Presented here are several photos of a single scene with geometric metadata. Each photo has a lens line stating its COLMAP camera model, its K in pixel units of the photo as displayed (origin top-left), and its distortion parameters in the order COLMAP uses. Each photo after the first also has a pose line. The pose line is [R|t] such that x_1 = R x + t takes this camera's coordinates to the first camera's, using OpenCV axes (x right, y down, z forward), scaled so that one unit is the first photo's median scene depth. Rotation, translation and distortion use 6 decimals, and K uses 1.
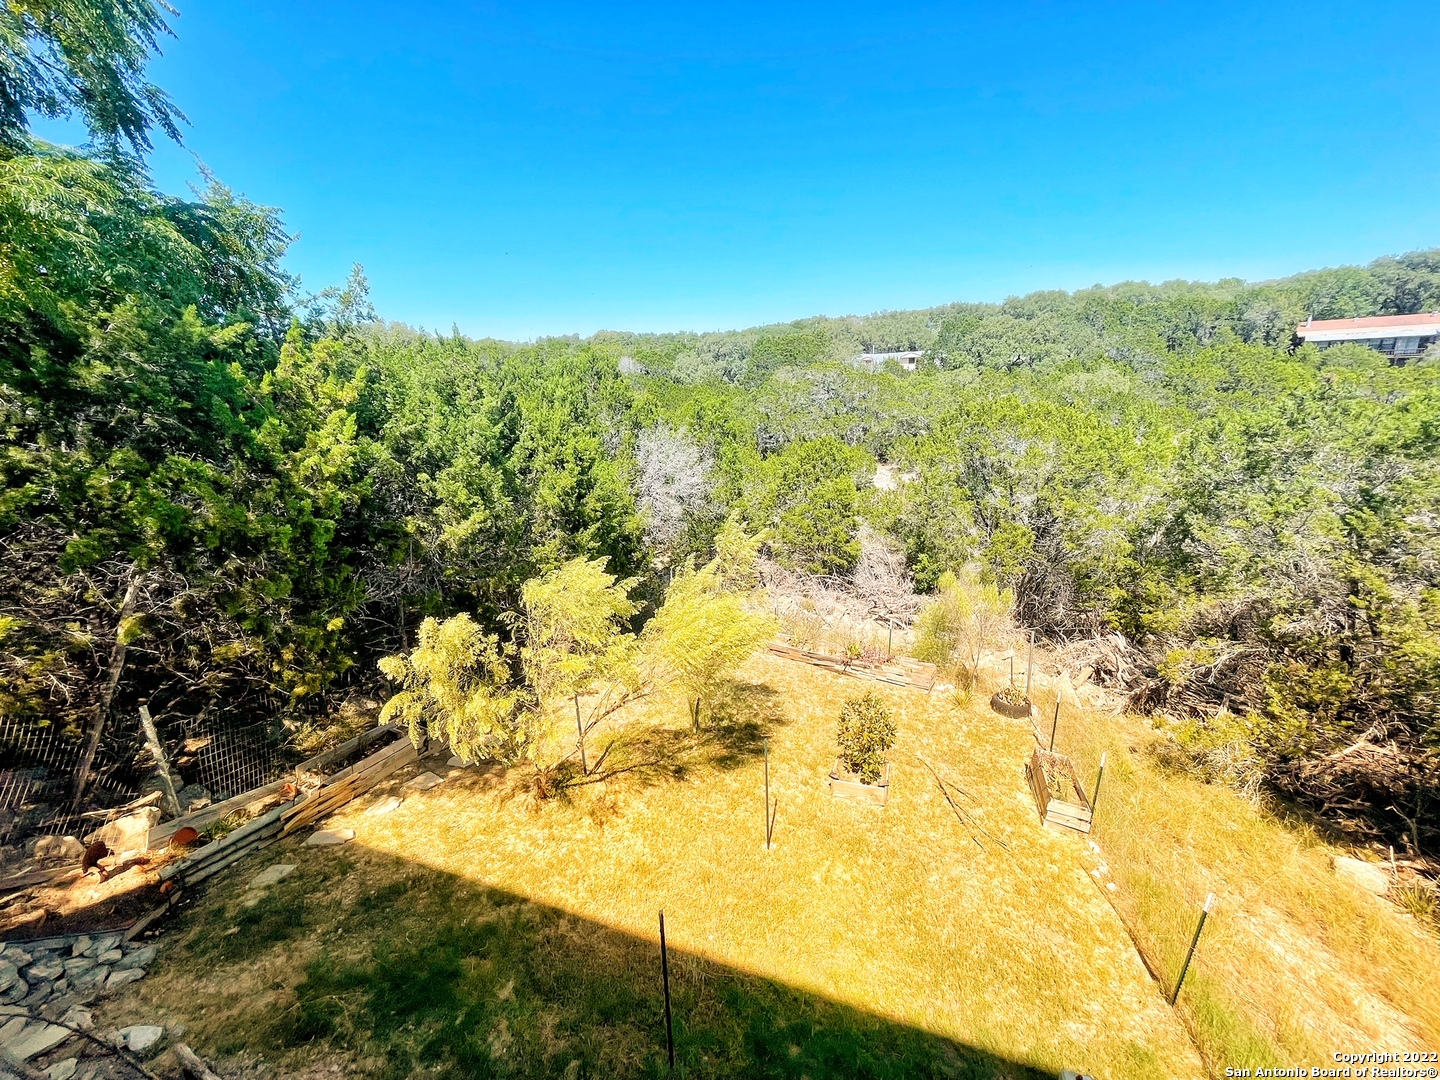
lens RADIAL K [[580.7, 0, 713.1], [0, 580.7, 542.6], [0, 0, 1]] dist [-0.000823, 0.000899]
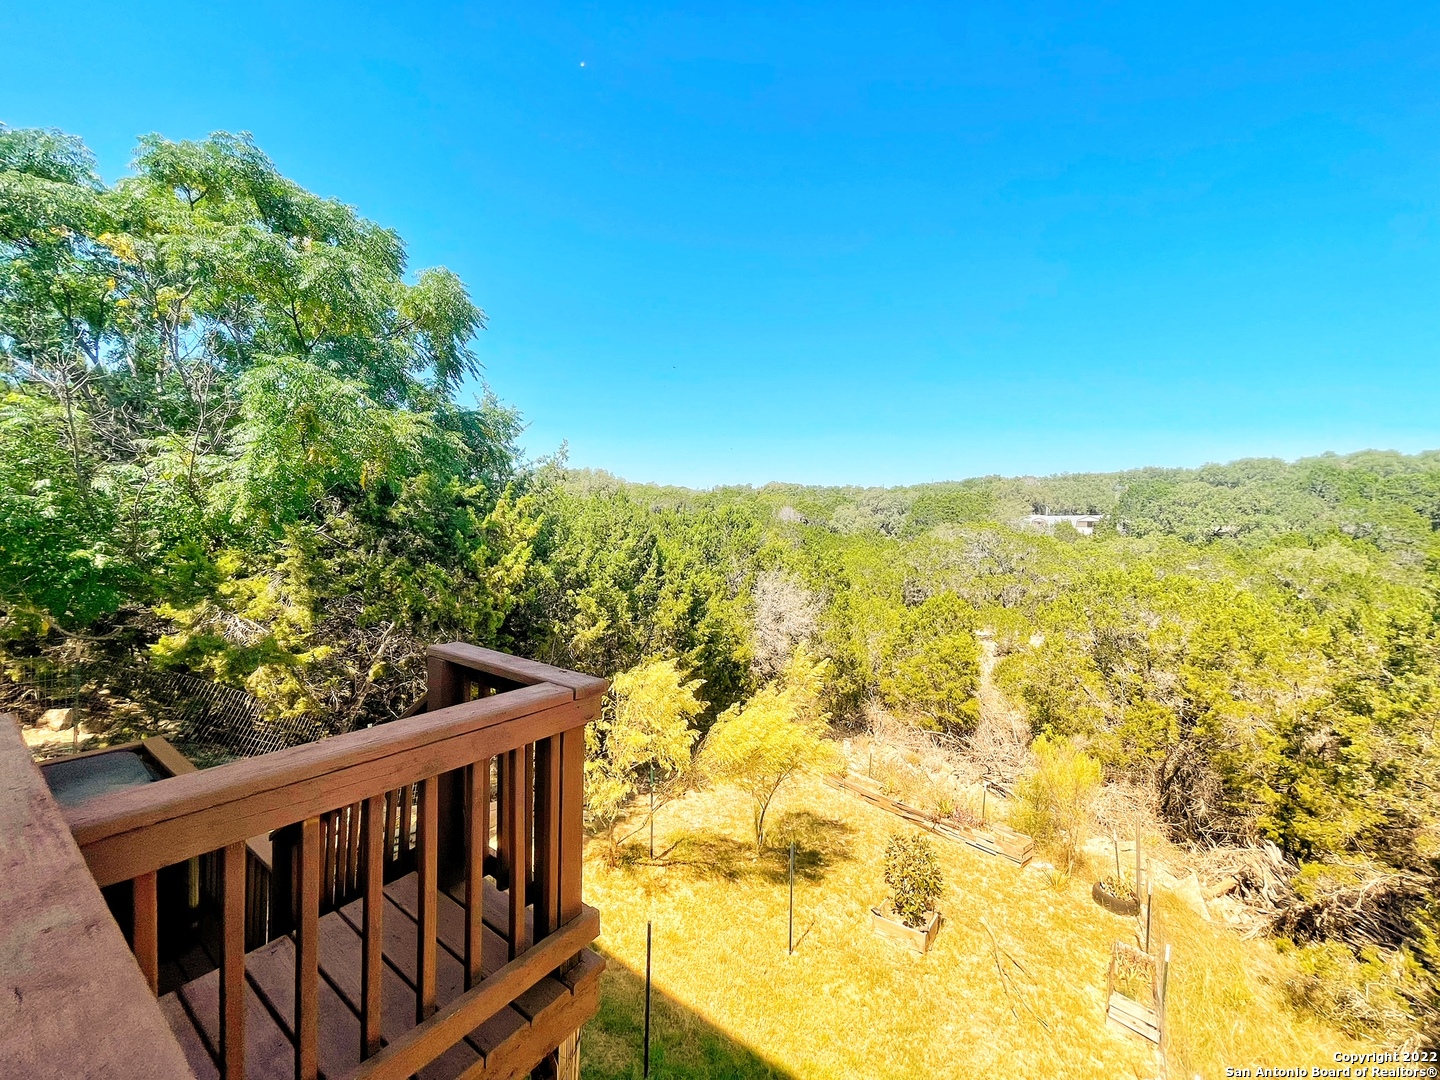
lens RADIAL K [[580.7, 0, 716.9], [0, 580.7, 543.0], [0, 0, 1]] dist [-0.000823, 0.000899]
pose [[0.961194, 0.062216, -0.268766, 0.120008], [-0.125636, 0.966066, -0.225682, 0.024958], [0.245605, 0.250690, 0.936393, -0.142031]]
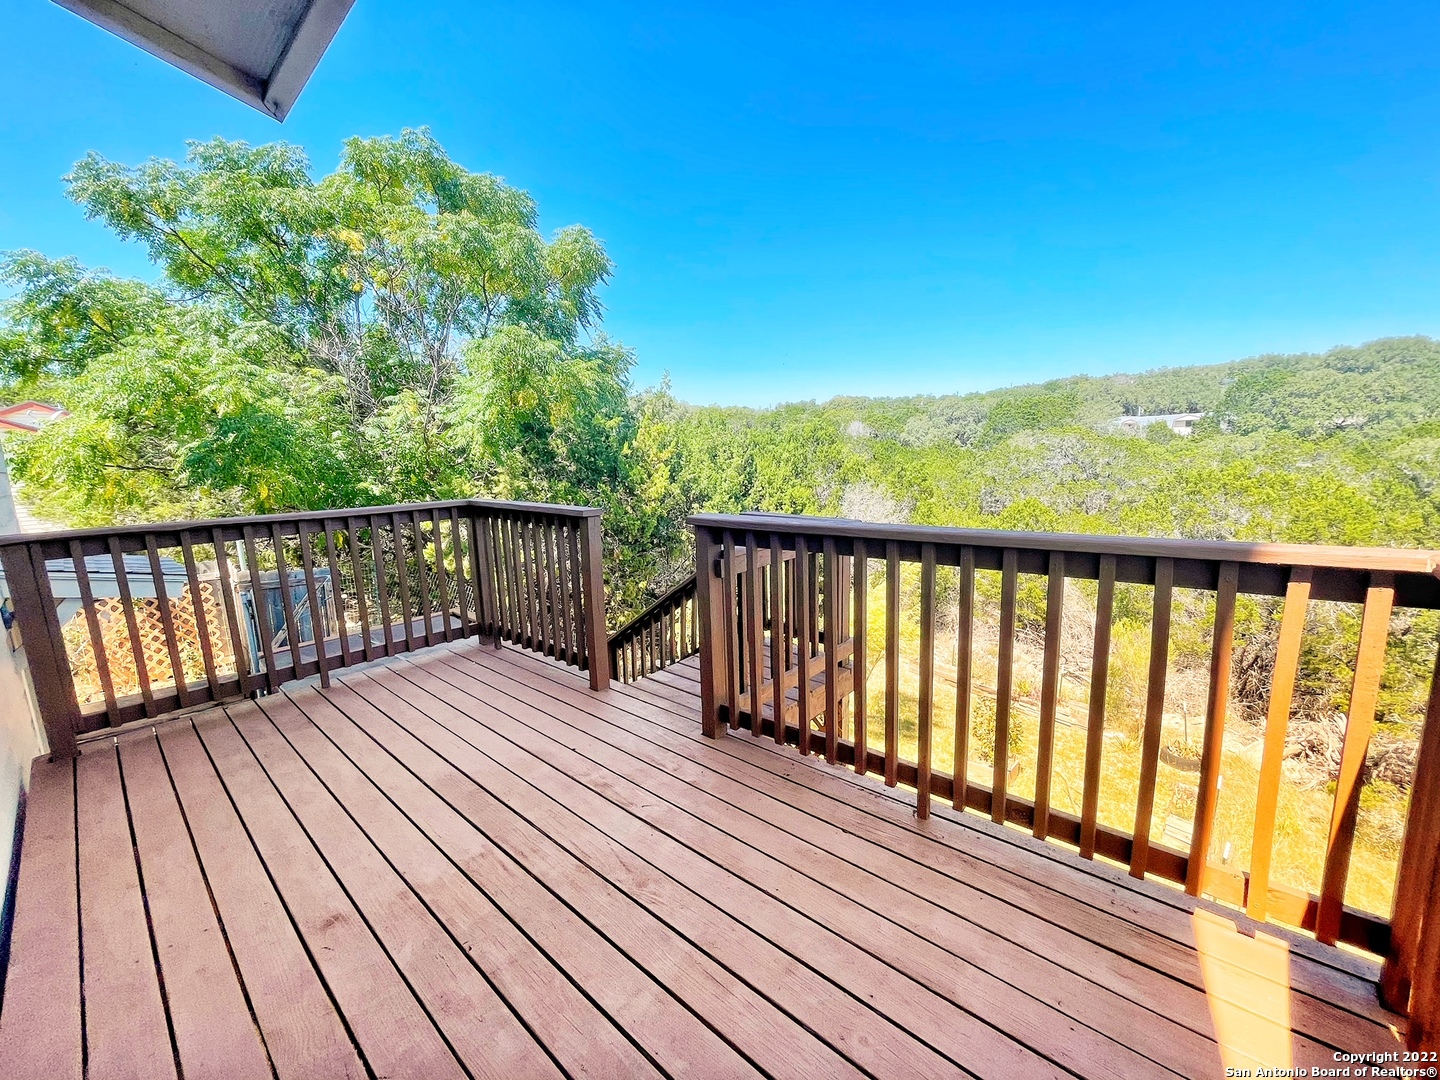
lens RADIAL K [[580.7, 0, 718.1], [0, 580.7, 540.9], [0, 0, 1]] dist [-0.000823, 0.000899]
pose [[0.929469, 0.068187, -0.362544, 0.093662], [-0.105443, 0.990874, -0.083966, 0.069202], [0.353510, 0.116271, 0.928176, -0.285914]]
